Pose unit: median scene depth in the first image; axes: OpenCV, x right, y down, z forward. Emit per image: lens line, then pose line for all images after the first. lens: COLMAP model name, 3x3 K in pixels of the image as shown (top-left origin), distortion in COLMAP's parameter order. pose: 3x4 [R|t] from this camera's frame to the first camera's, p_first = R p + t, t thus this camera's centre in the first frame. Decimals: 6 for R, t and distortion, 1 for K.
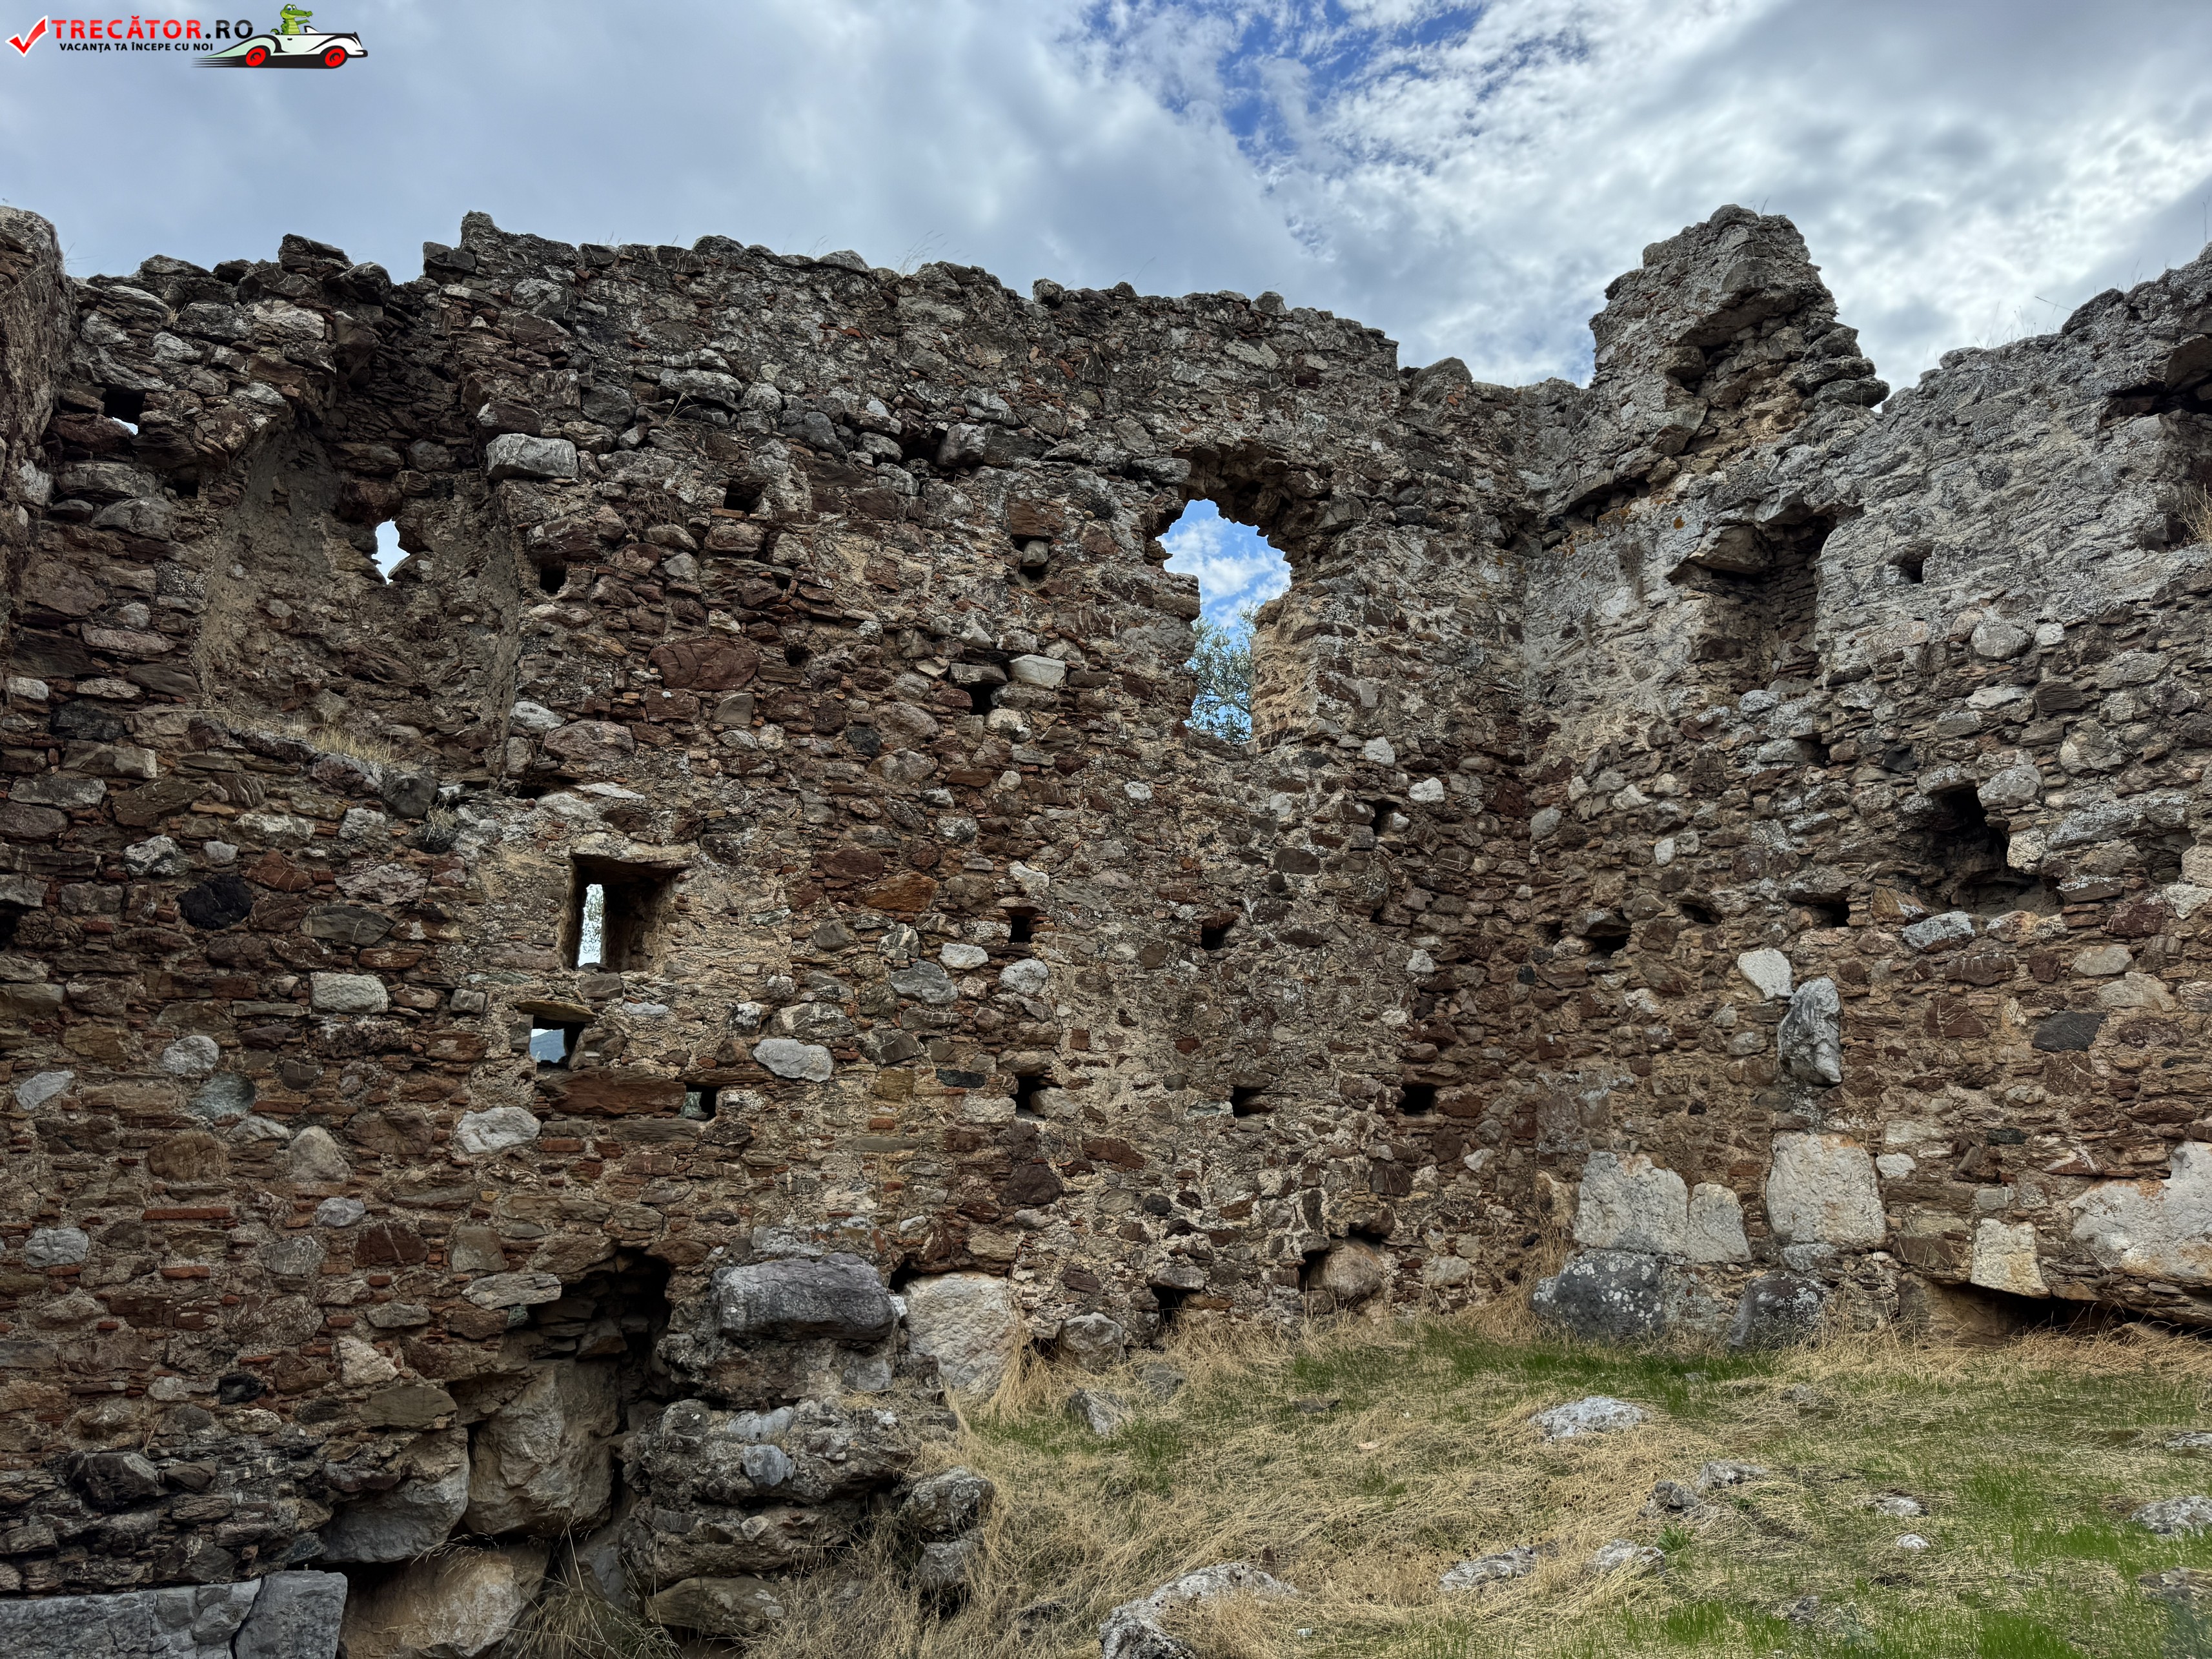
lens RADIAL K [[1545.2, 0, 1111.4], [0, 1545.2, 837.5], [0, 0, 1]] dist [0.076045, -0.105726]
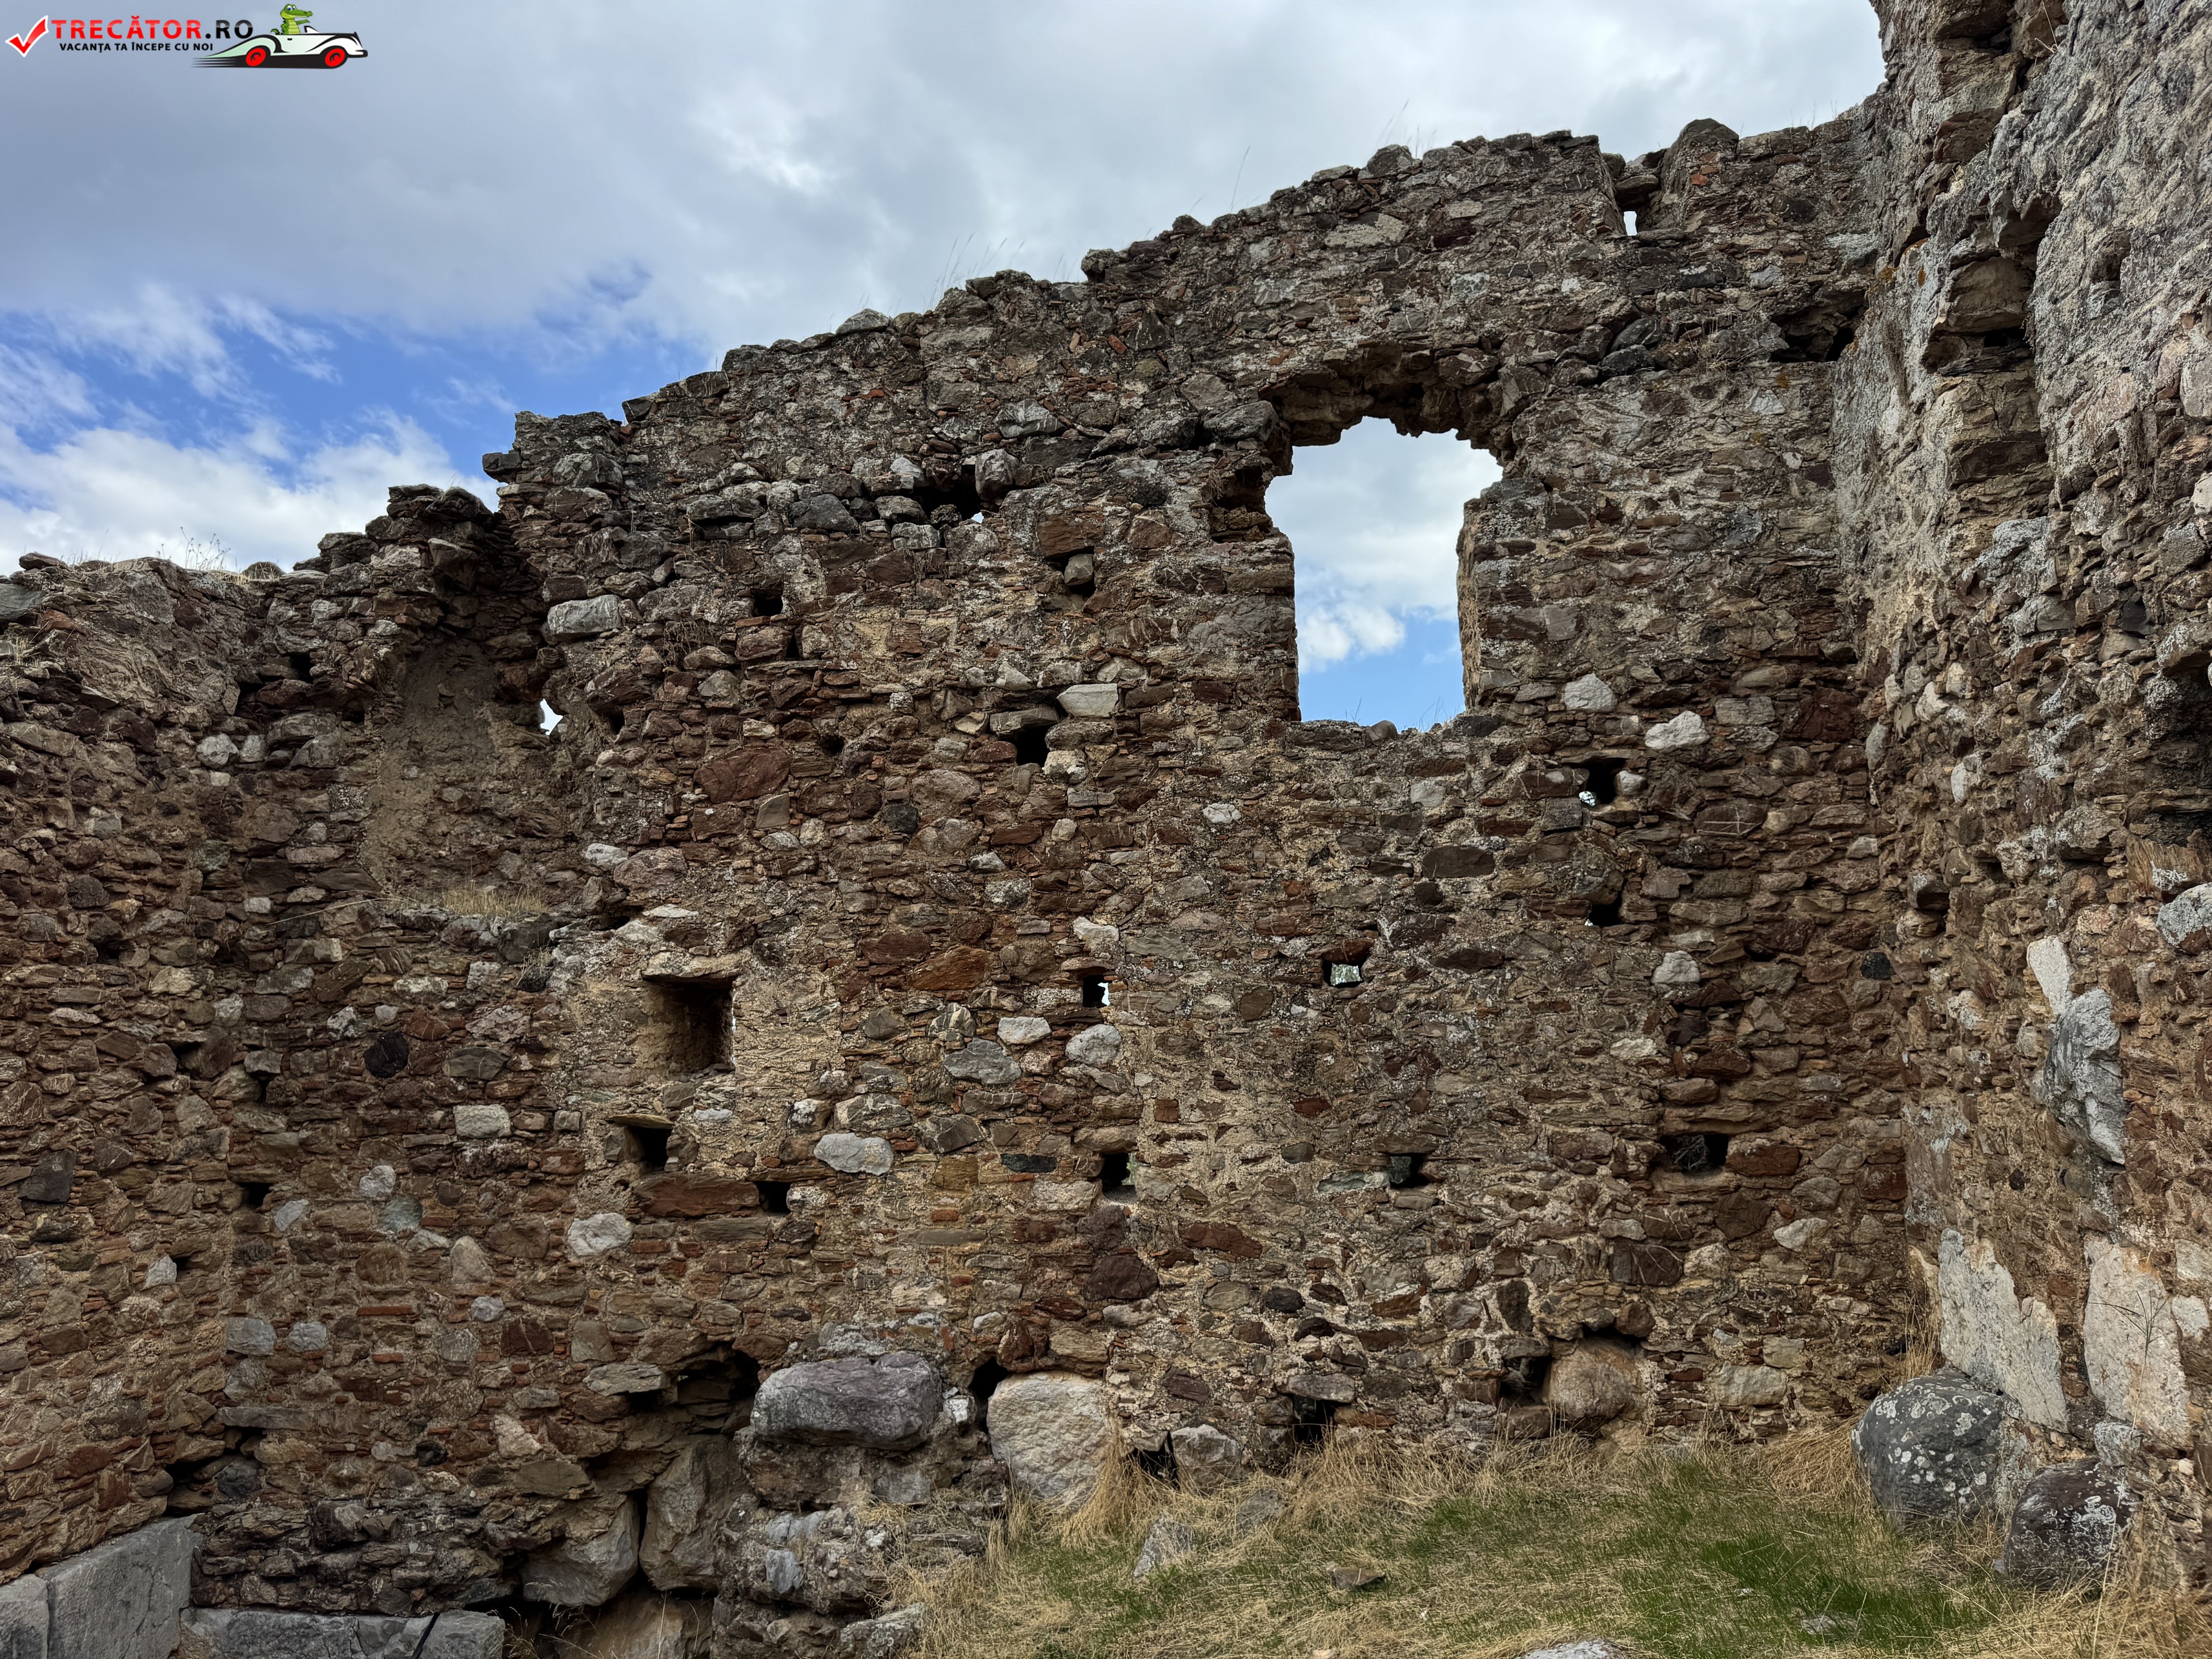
lens RADIAL K [[1545.2, 0, 1097.6], [0, 1545.2, 841.5], [0, 0, 1]] dist [0.076045, -0.105726]
pose [[0.793862, -0.129462, -0.594157, 0.528907], [0.160930, 0.986966, -0.000031, -0.029264], [0.586416, -0.095593, 0.804349, 0.303090]]
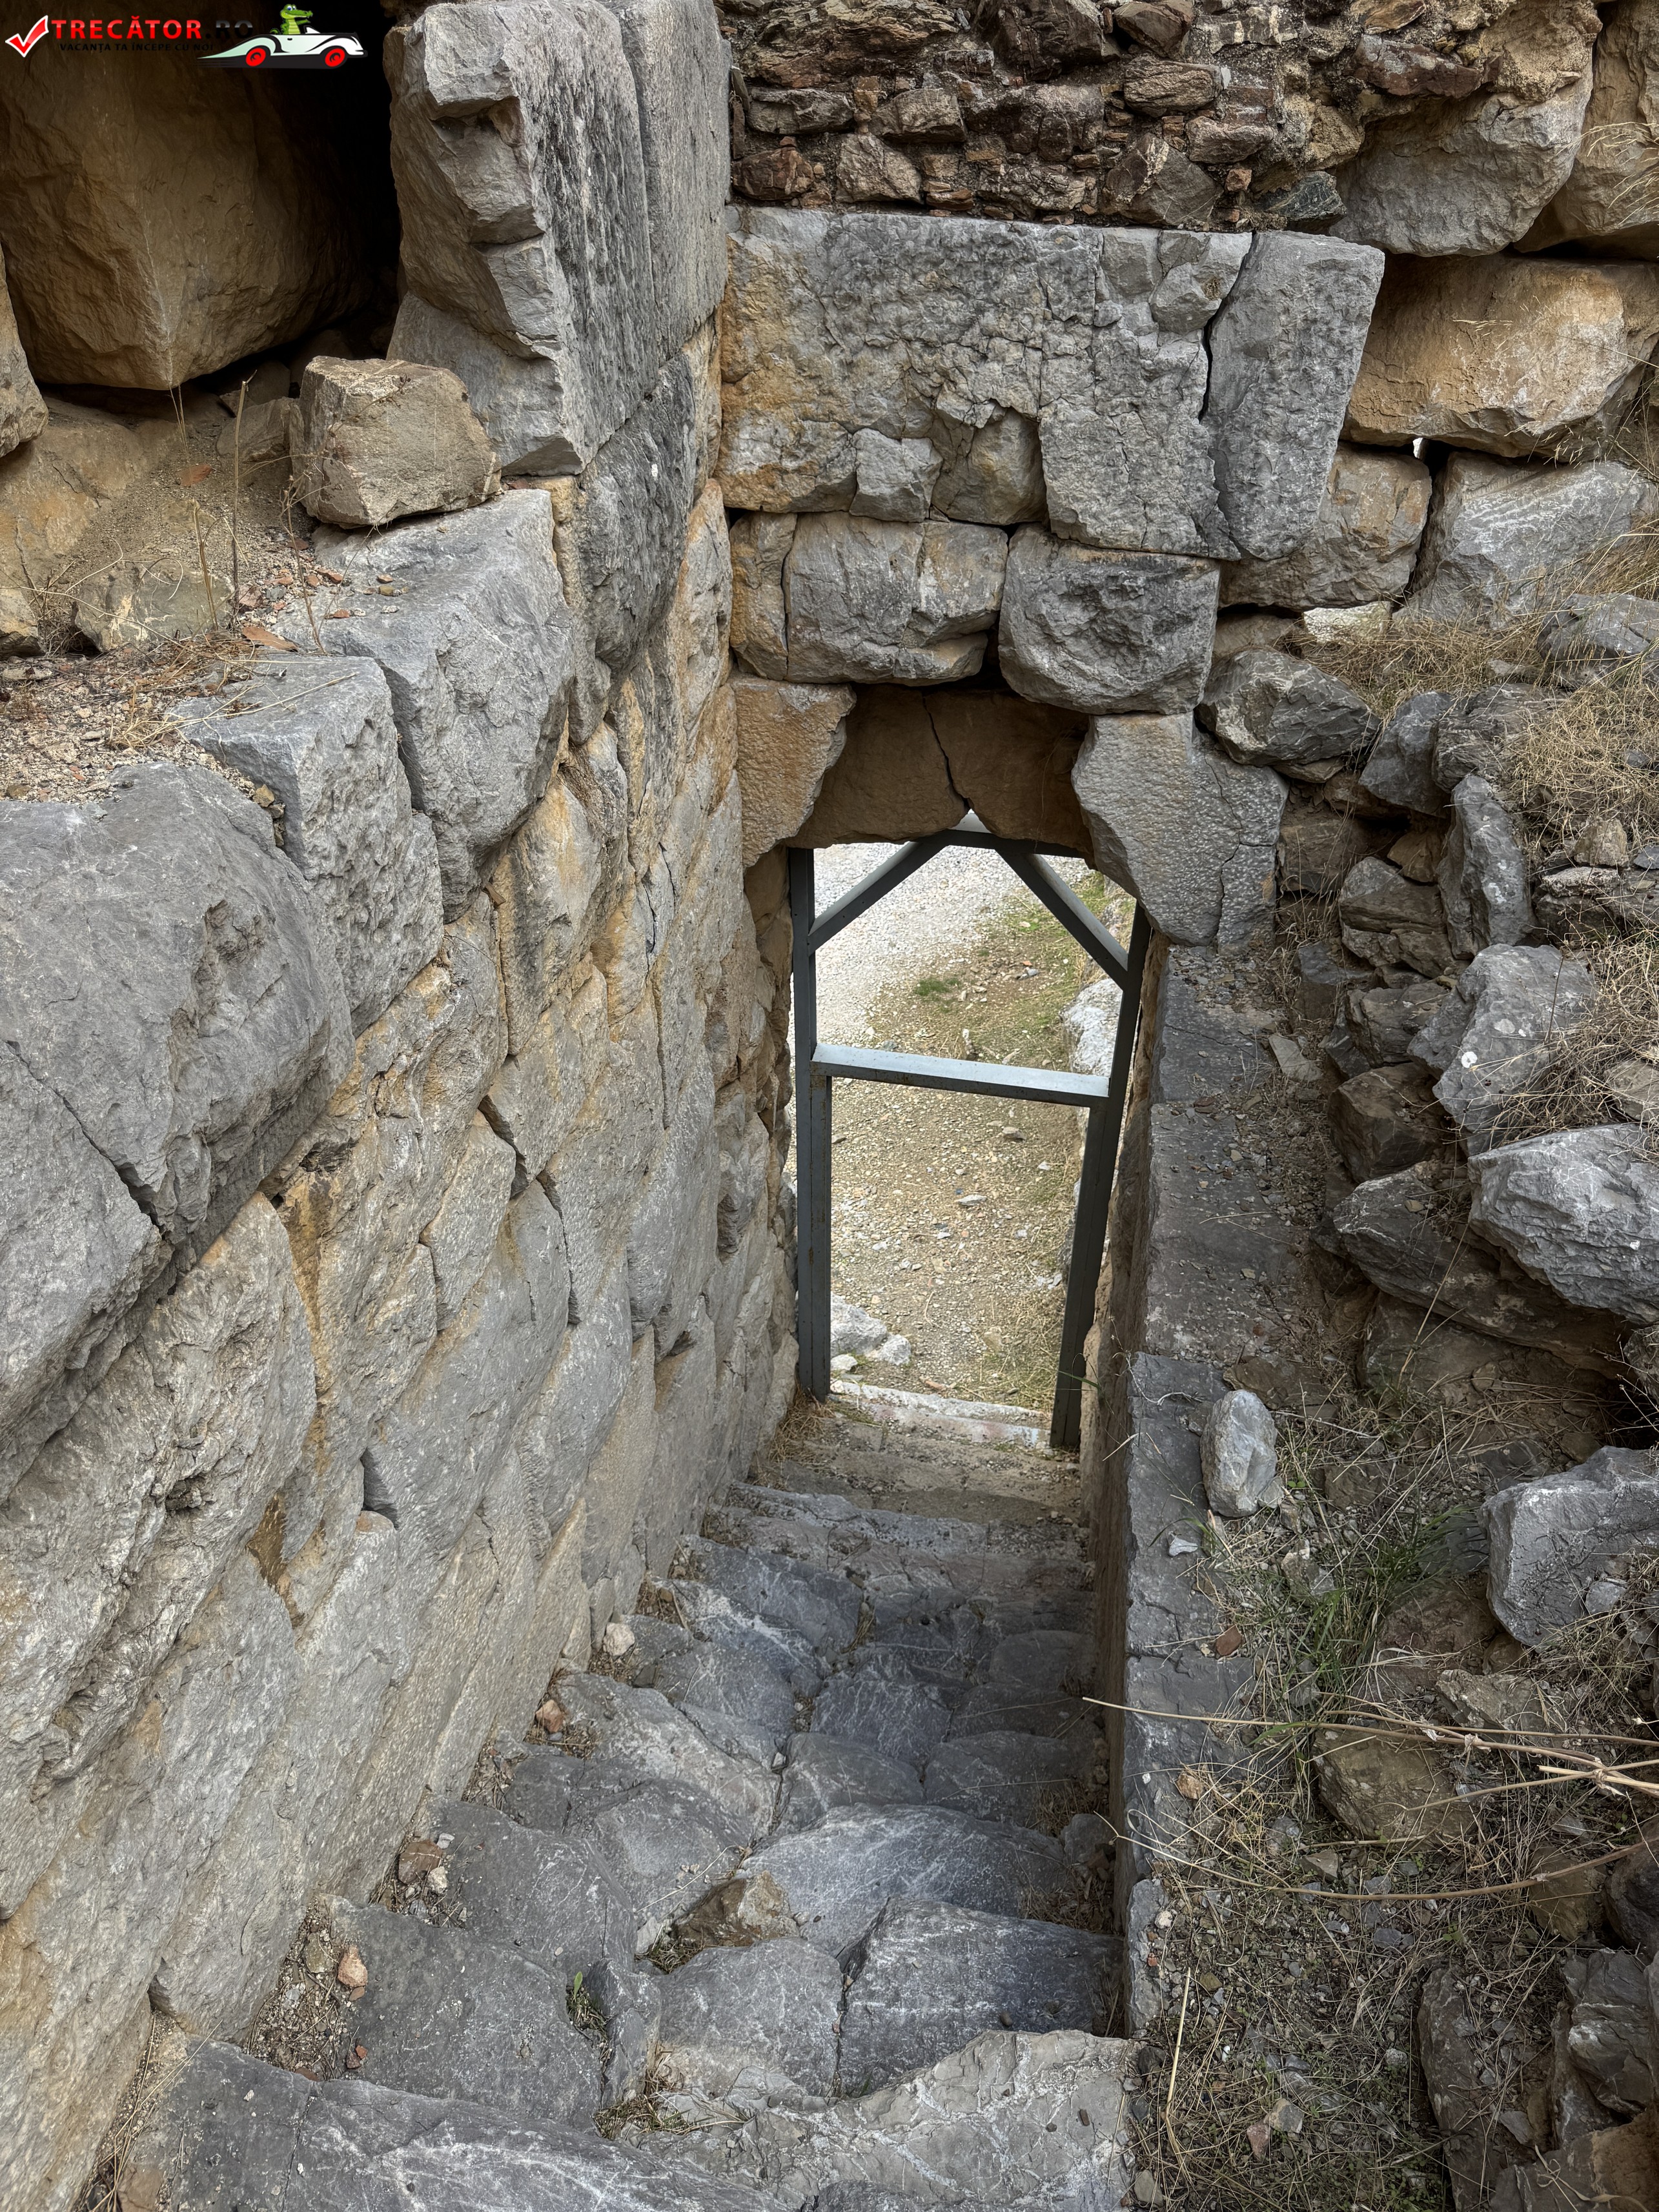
lens RADIAL K [[1545.2, 0, 863.2], [0, 1545.2, 1112.3], [0, 0, 1]] dist [0.076045, -0.105726]
pose [[0.807038, 0.335489, -0.485940, -0.202321], [0.111186, 0.721875, 0.683033, 0.228552], [0.579938, -0.605263, 0.545279, 0.294943]]
